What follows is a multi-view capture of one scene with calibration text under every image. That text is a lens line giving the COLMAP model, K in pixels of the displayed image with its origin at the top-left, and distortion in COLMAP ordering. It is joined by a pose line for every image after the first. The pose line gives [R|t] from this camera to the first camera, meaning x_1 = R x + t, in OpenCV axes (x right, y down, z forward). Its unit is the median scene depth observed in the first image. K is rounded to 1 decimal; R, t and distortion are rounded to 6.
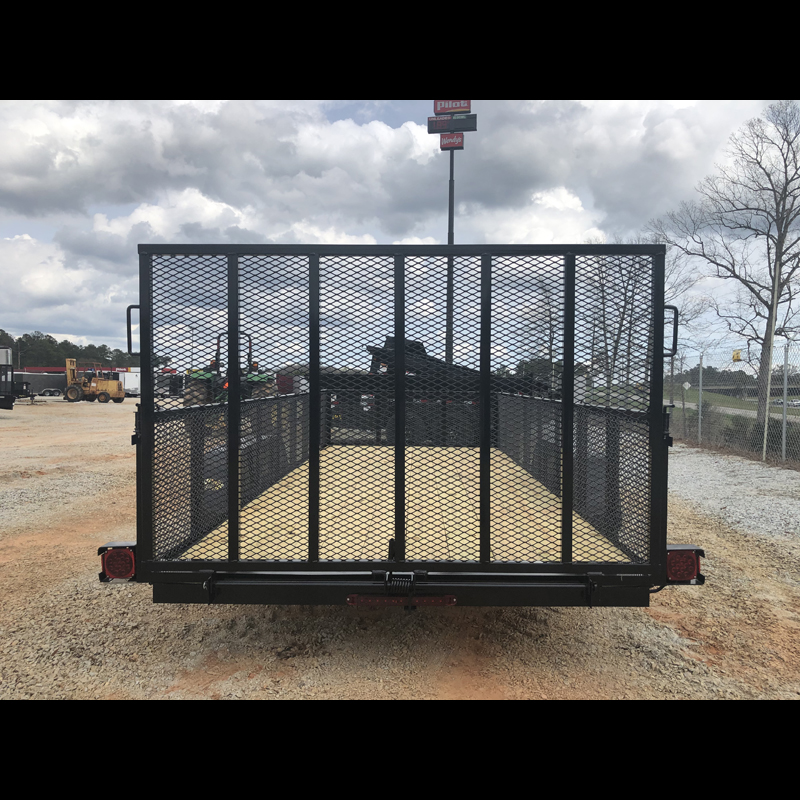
lens RADIAL K [[643.7, 0, 400.0], [0, 643.7, 400.0], [0, 0, 1]] dist [0.015832, 0.010873]
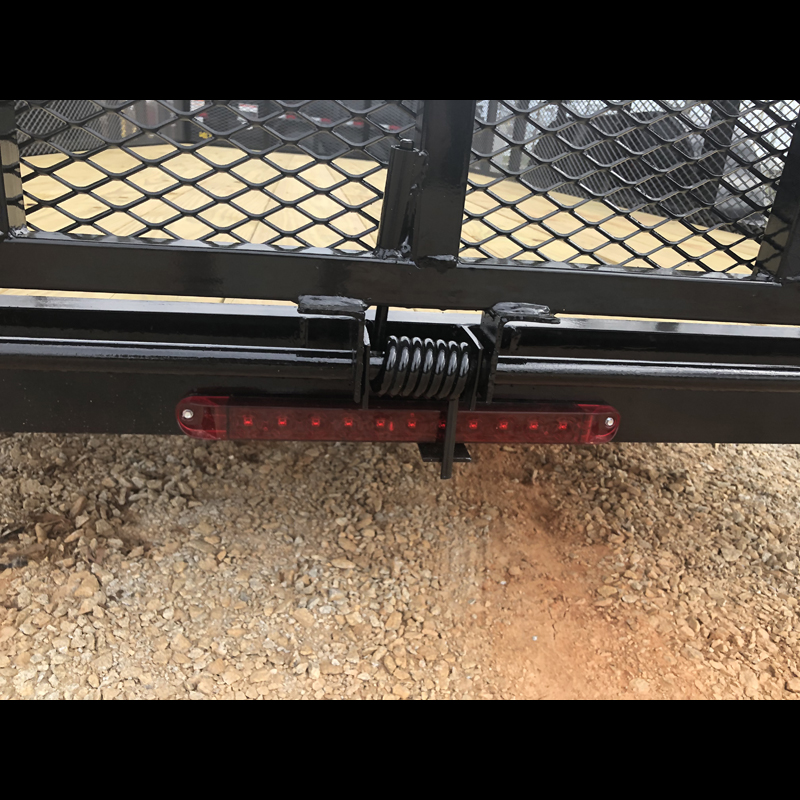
lens RADIAL K [[643.7, 0, 400.0], [0, 643.7, 400.0], [0, 0, 1]] dist [0.015832, 0.010873]
pose [[0.982146, 0.016427, 0.187403, -0.045610], [-0.081805, 0.934357, 0.346820, 0.201924], [-0.169404, -0.355959, 0.919019, 0.721979]]
